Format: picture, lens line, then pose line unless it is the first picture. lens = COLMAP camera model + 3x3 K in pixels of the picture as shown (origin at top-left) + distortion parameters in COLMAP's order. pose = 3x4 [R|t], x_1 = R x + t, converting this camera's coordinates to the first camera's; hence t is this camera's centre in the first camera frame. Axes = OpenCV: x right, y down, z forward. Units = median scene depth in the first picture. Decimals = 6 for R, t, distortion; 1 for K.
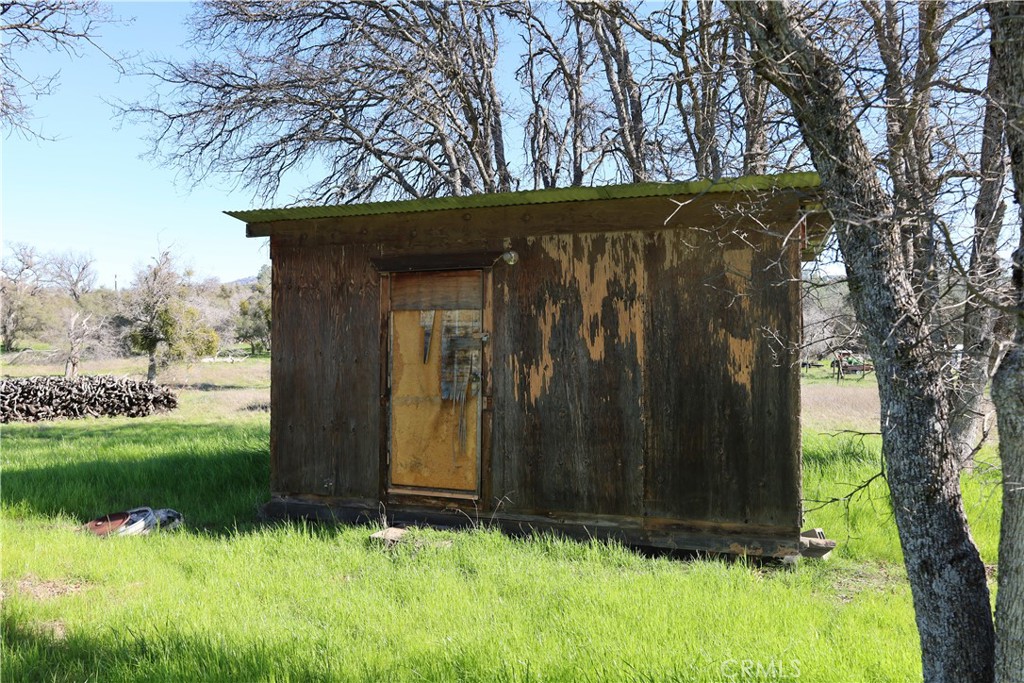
lens RADIAL K [[748.9, 0, 511.8], [0, 748.9, 342.5], [0, 0, 1]] dist [-0.006431, 0.001411]
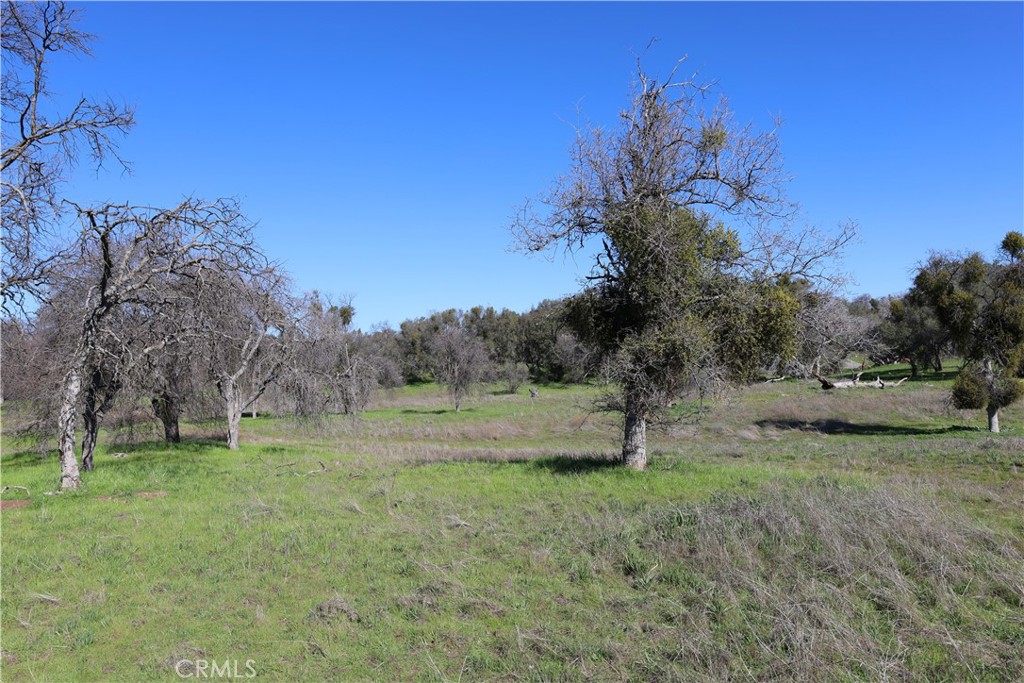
lens RADIAL K [[748.9, 0, 512.9], [0, 748.9, 341.9], [0, 0, 1]] dist [-0.006431, 0.001411]
pose [[0.676713, -0.057648, -0.733987, -0.098408], [0.028297, 0.998230, -0.052313, 0.010943], [0.735703, 0.014631, 0.677146, 0.289836]]
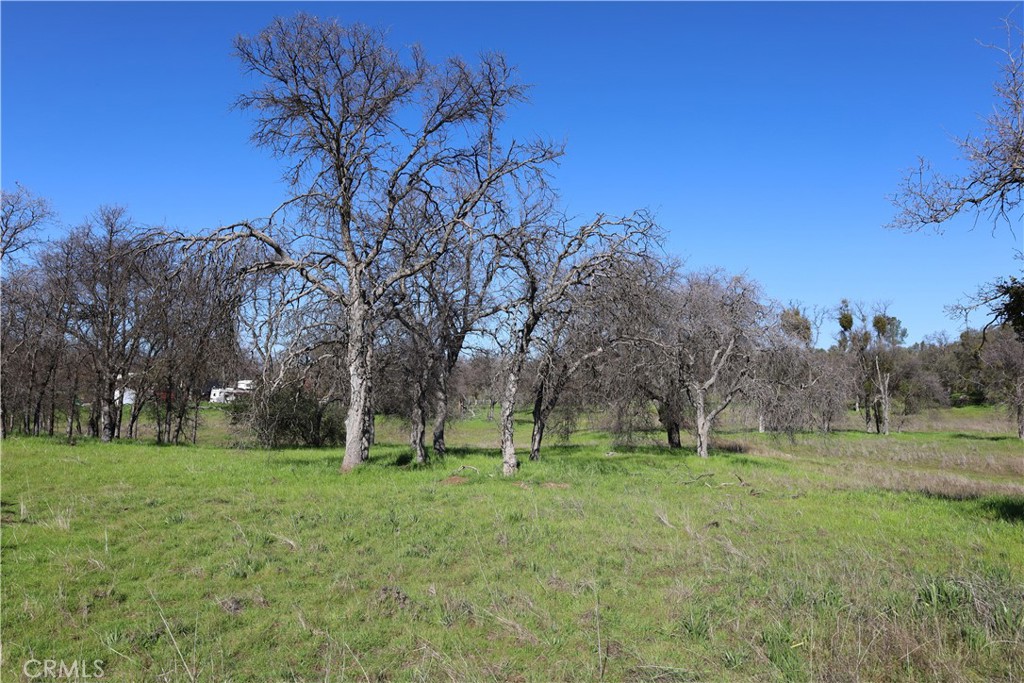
lens RADIAL K [[748.9, 0, 512.6], [0, 748.9, 340.5], [0, 0, 1]] dist [-0.006431, 0.001411]
pose [[0.014158, -0.081918, -0.996538, -0.093588], [-0.010999, 0.996565, -0.082077, 0.012628], [0.999839, 0.012123, 0.013208, 0.315724]]
